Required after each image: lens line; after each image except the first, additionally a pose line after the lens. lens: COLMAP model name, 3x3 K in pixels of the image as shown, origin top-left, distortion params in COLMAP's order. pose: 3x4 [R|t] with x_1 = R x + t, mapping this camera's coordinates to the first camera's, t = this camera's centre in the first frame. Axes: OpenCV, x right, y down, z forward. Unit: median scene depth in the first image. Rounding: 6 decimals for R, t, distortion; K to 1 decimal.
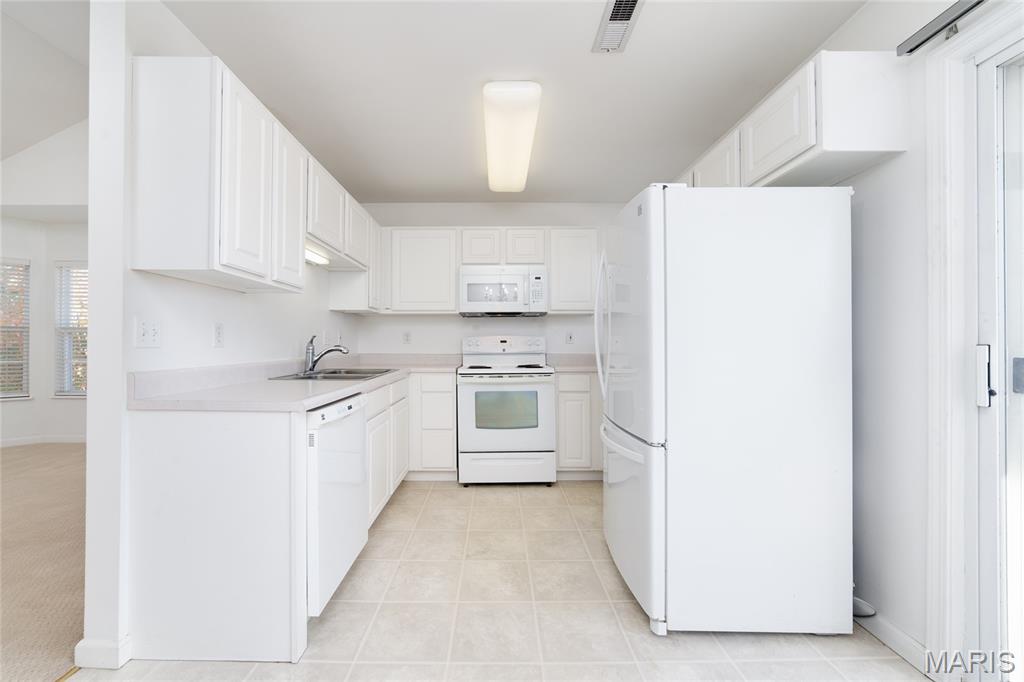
lens RADIAL K [[409.5, 0, 492.6], [0, 409.5, 343.6], [0, 0, 1]] dist [-0.005741, -0.000025]
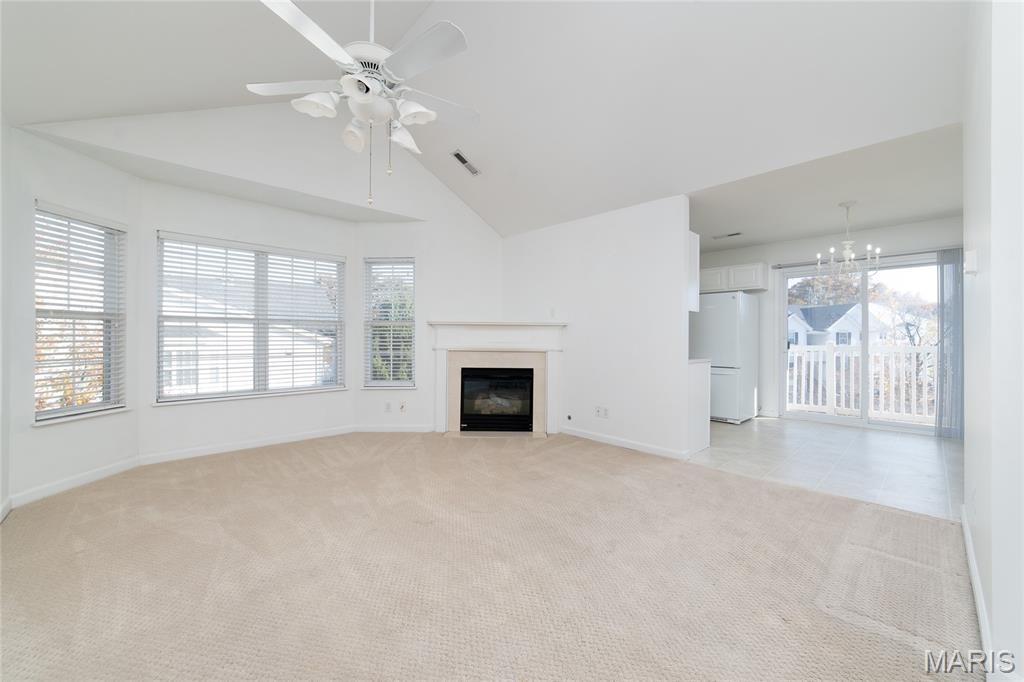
lens RADIAL K [[407.7, 0, 517.6], [0, 407.7, 336.9], [0, 0, 1]] dist [0.002050, 0.000725]
pose [[0.705757, 0.002600, 0.708450, -1.593381], [-0.006853, 0.999972, 0.003158, -0.003295], [-0.708421, -0.007084, 0.705754, -0.040572]]
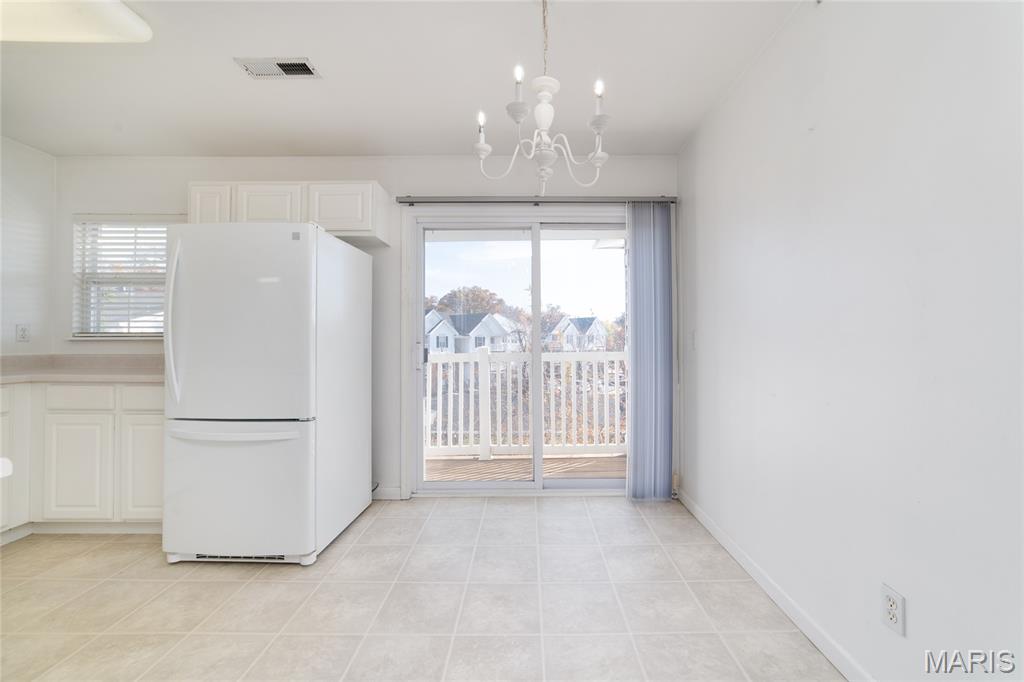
lens RADIAL K [[407.7, 0, 517.6], [0, 407.7, 336.9], [0, 0, 1]] dist [0.002050, 0.000725]
pose [[0.013361, 0.011445, 0.999845, -0.440575], [-0.002979, 0.999931, -0.011406, -0.002092], [-0.999906, -0.002826, 0.013395, 0.155499]]
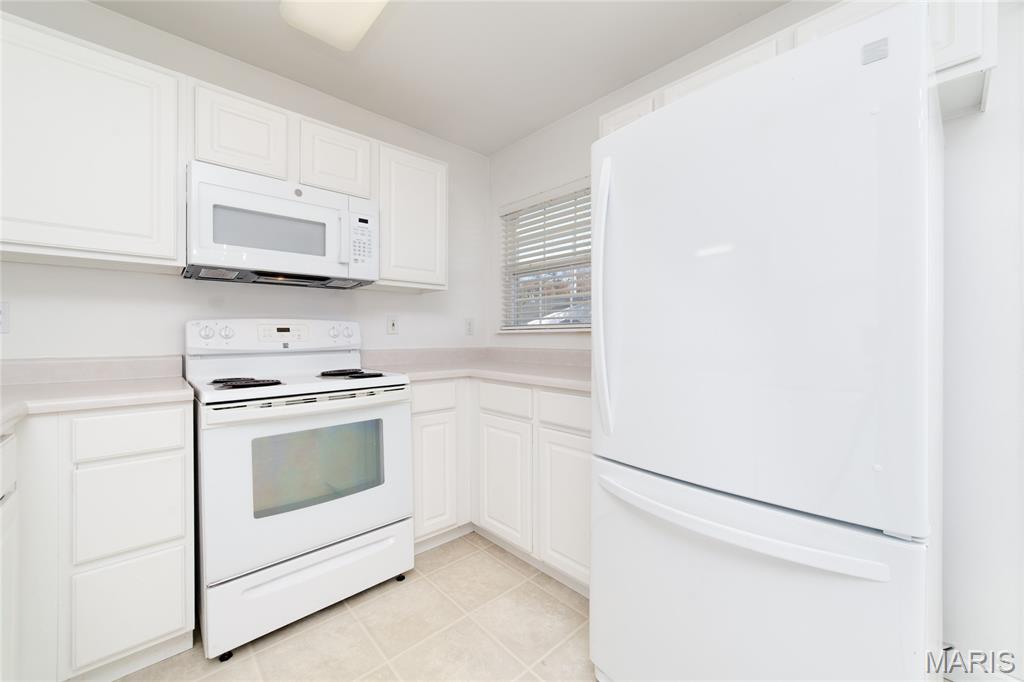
lens RADIAL K [[403.4, 0, 513.7], [0, 403.4, 338.4], [0, 0, 1]] dist [-0.008568, 0.000332]
pose [[0.733189, -0.003872, 0.680014, -0.130439], [-0.001052, 0.999976, 0.006828, 0.003089], [-0.680024, -0.005721, 0.733167, 0.480306]]
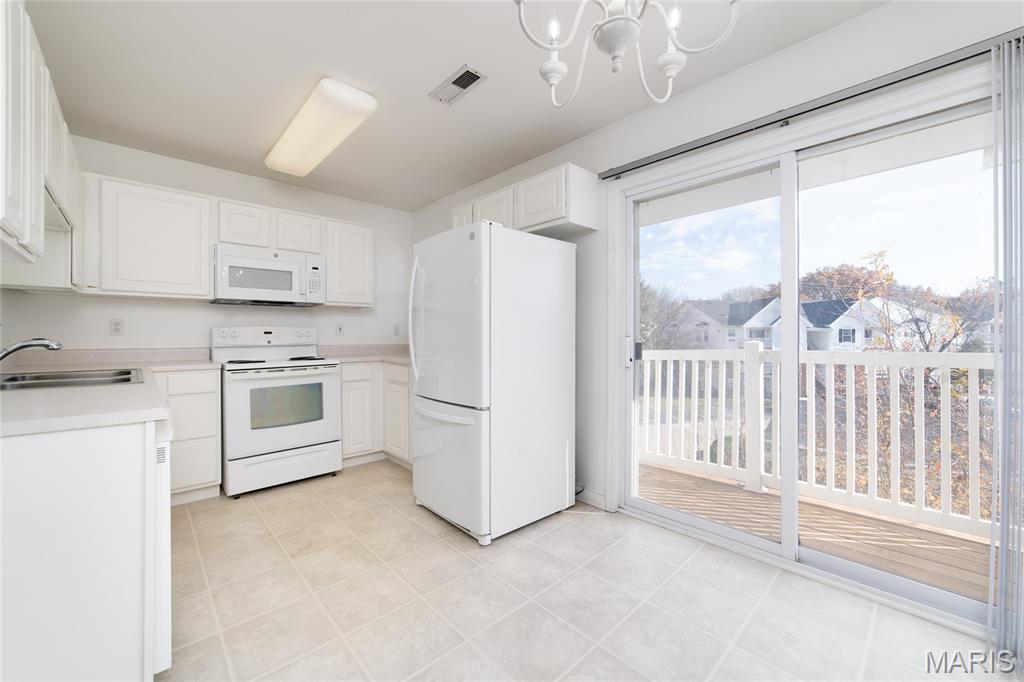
lens RADIAL K [[403.4, 0, 513.7], [0, 403.4, 338.4], [0, 0, 1]] dist [-0.008568, 0.000332]
pose [[0.726040, -0.005538, 0.687630, -0.225171], [-0.001658, 0.999951, 0.009804, -0.002180], [-0.687650, -0.008258, 0.725995, -0.026989]]
